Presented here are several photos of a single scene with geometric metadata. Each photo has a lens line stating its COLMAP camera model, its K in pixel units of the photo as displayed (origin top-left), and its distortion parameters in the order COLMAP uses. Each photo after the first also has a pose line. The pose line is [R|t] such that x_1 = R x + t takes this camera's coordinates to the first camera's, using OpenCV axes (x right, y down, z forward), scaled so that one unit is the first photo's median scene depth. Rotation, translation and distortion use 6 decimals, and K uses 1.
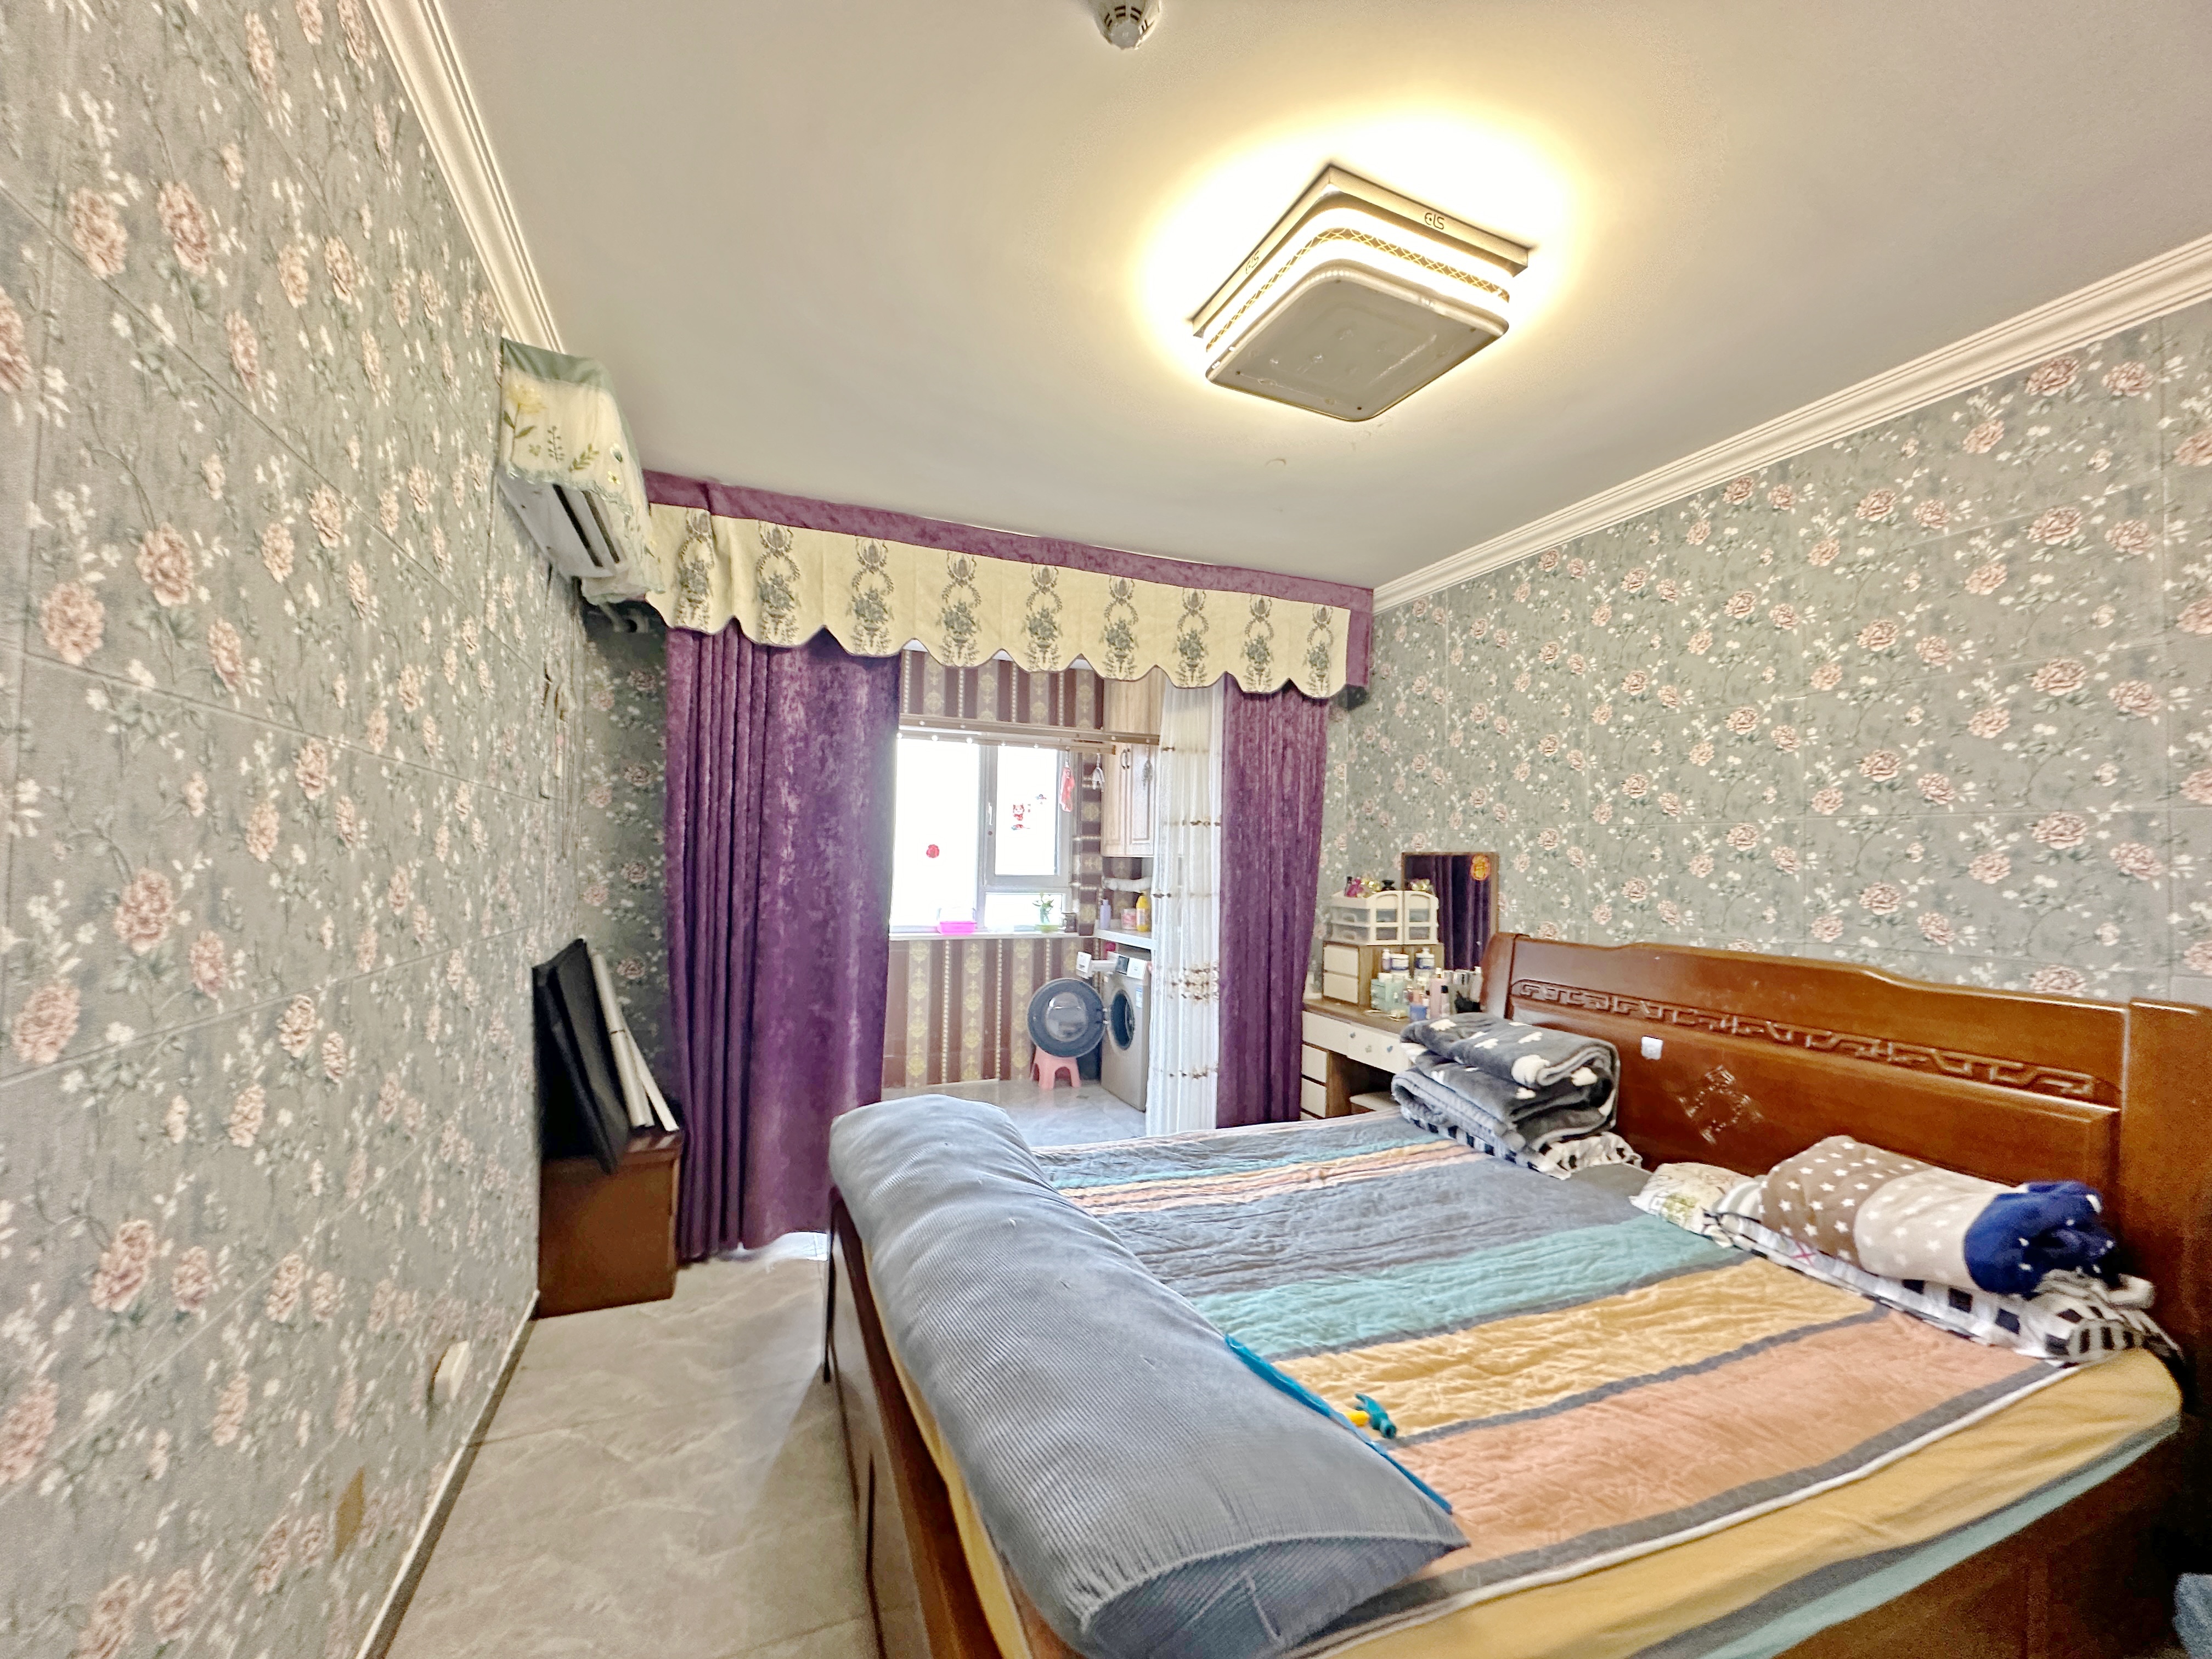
lens RADIAL K [[883.7, 0, 1113.5], [0, 883.7, 839.3], [0, 0, 1]] dist [-0.002010, -0.000407]
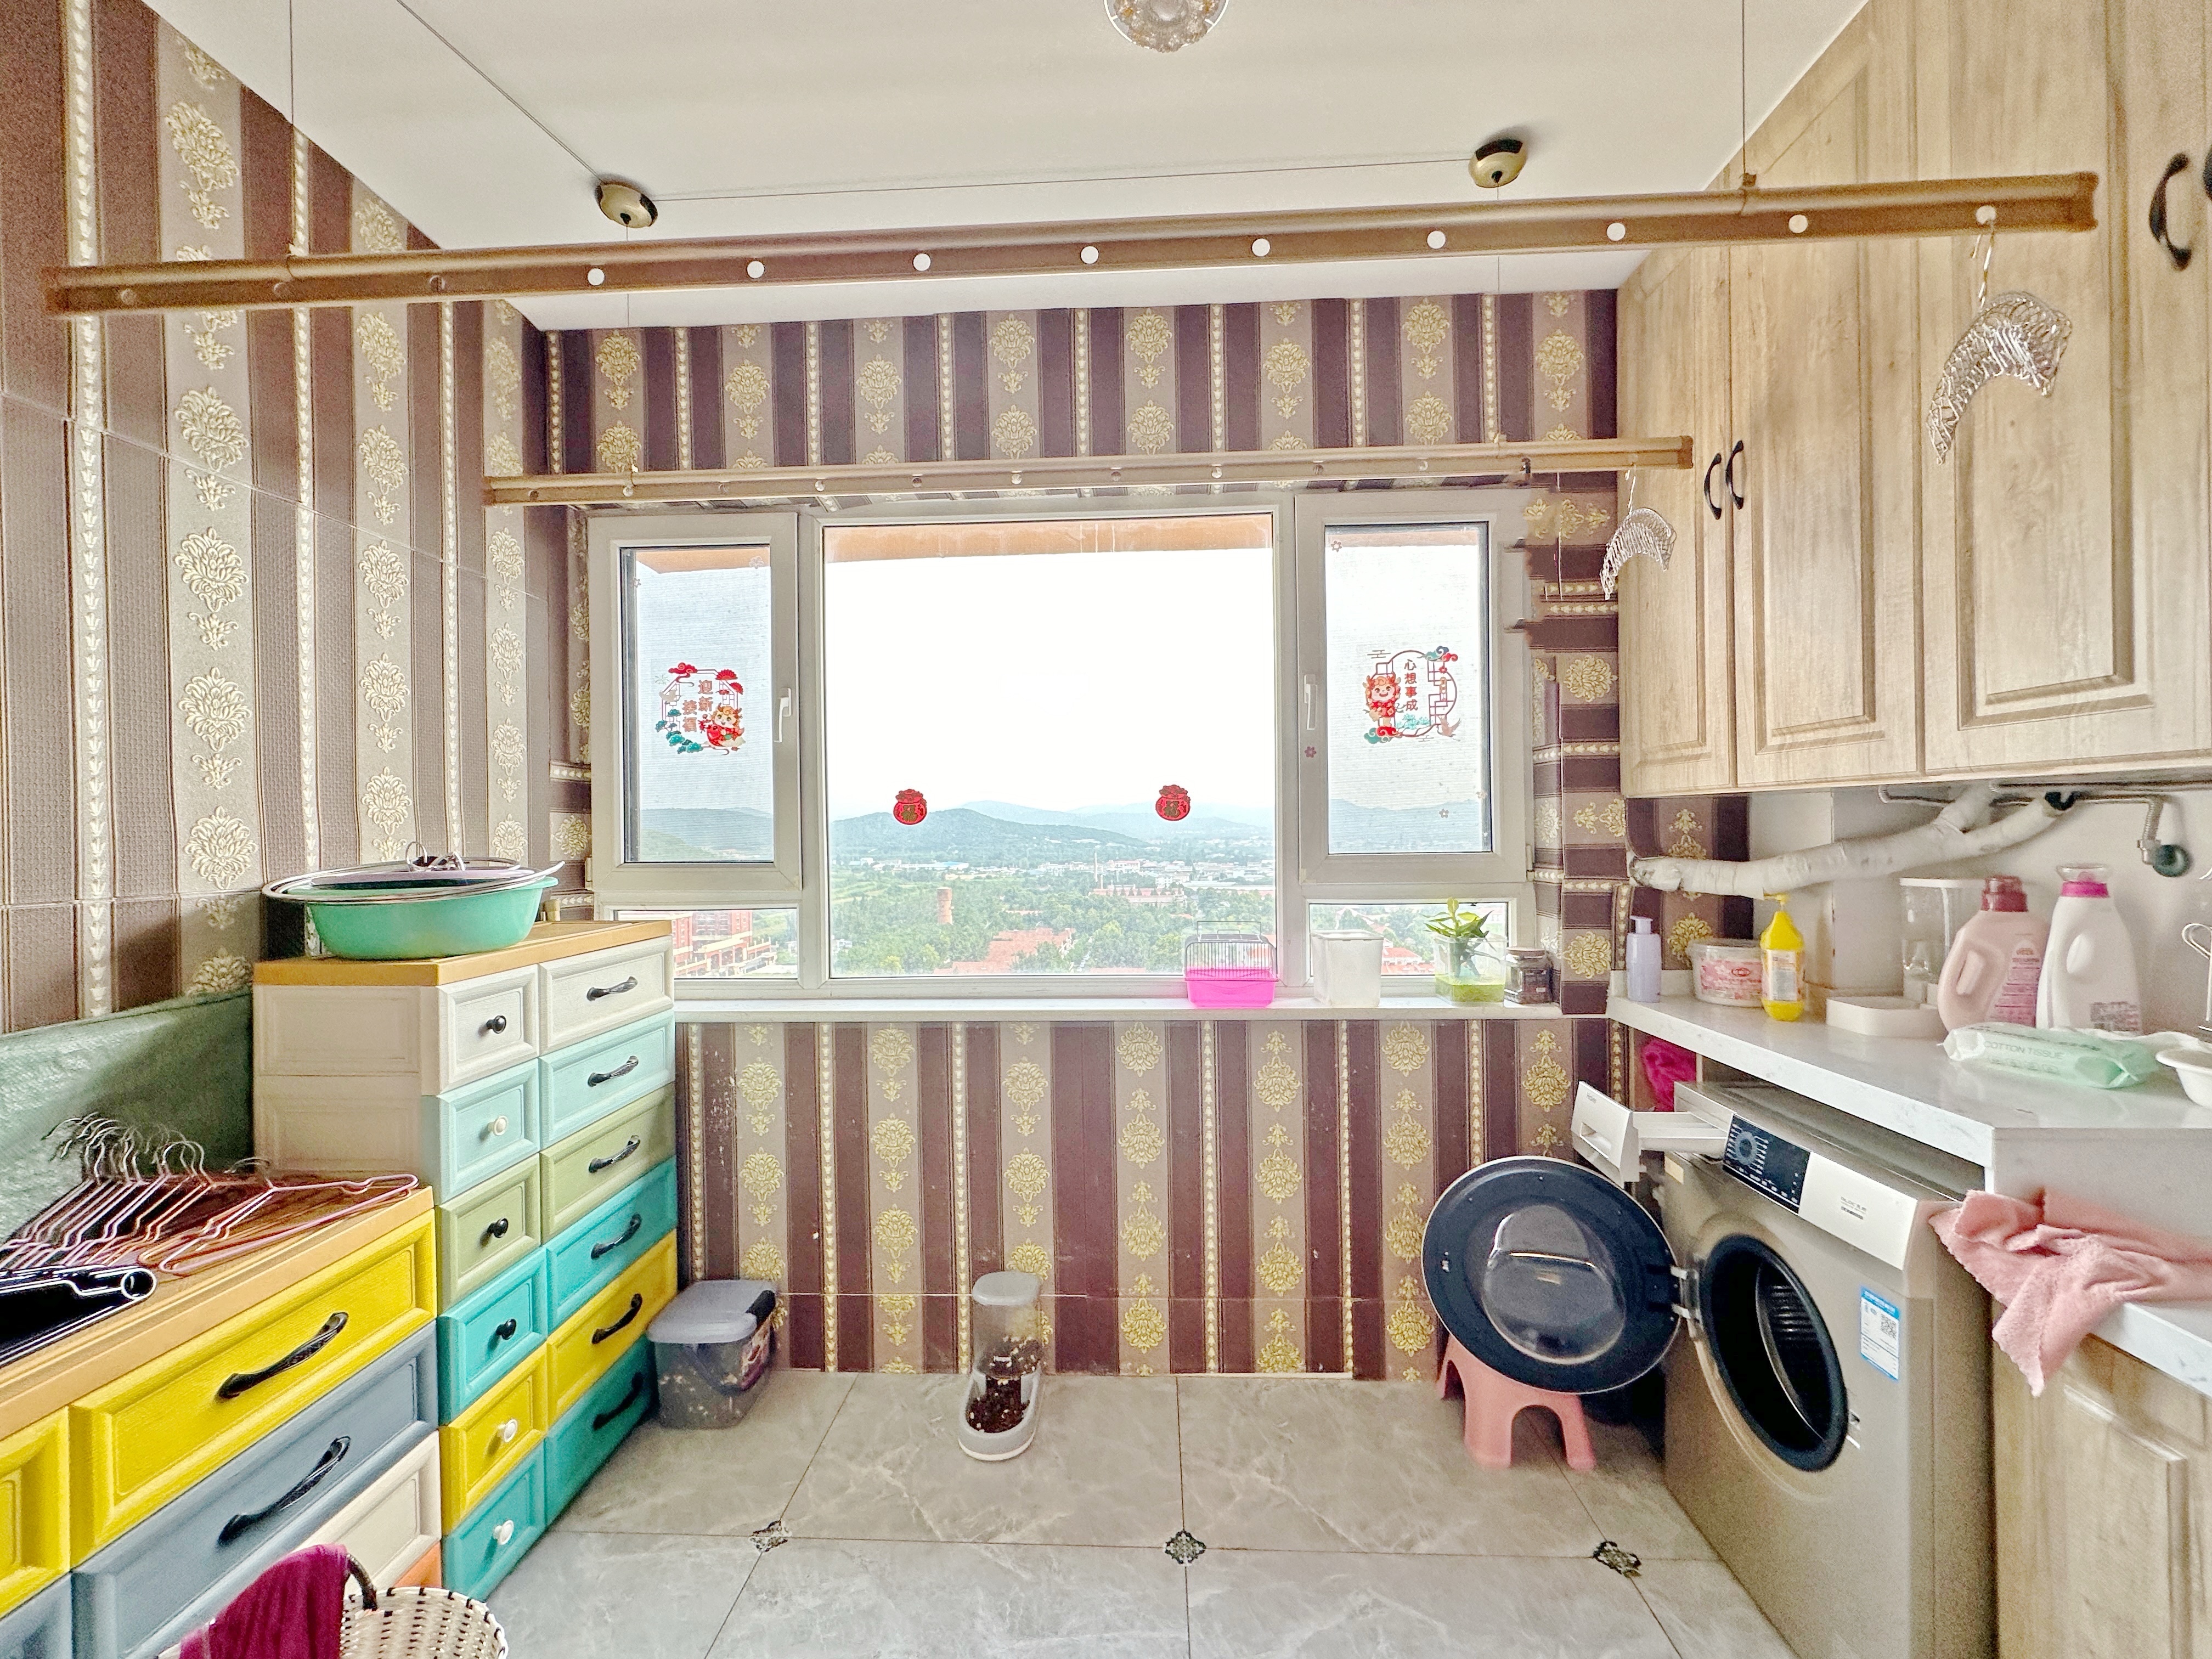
lens RADIAL K [[883.7, 0, 1103.7], [0, 883.7, 832.0], [0, 0, 1]] dist [-0.002010, -0.000407]
pose [[0.907961, -0.027587, -0.418145, -0.058401], [0.041743, 0.998822, 0.024745, 0.015852], [0.416970, -0.039922, 0.908043, 0.599300]]
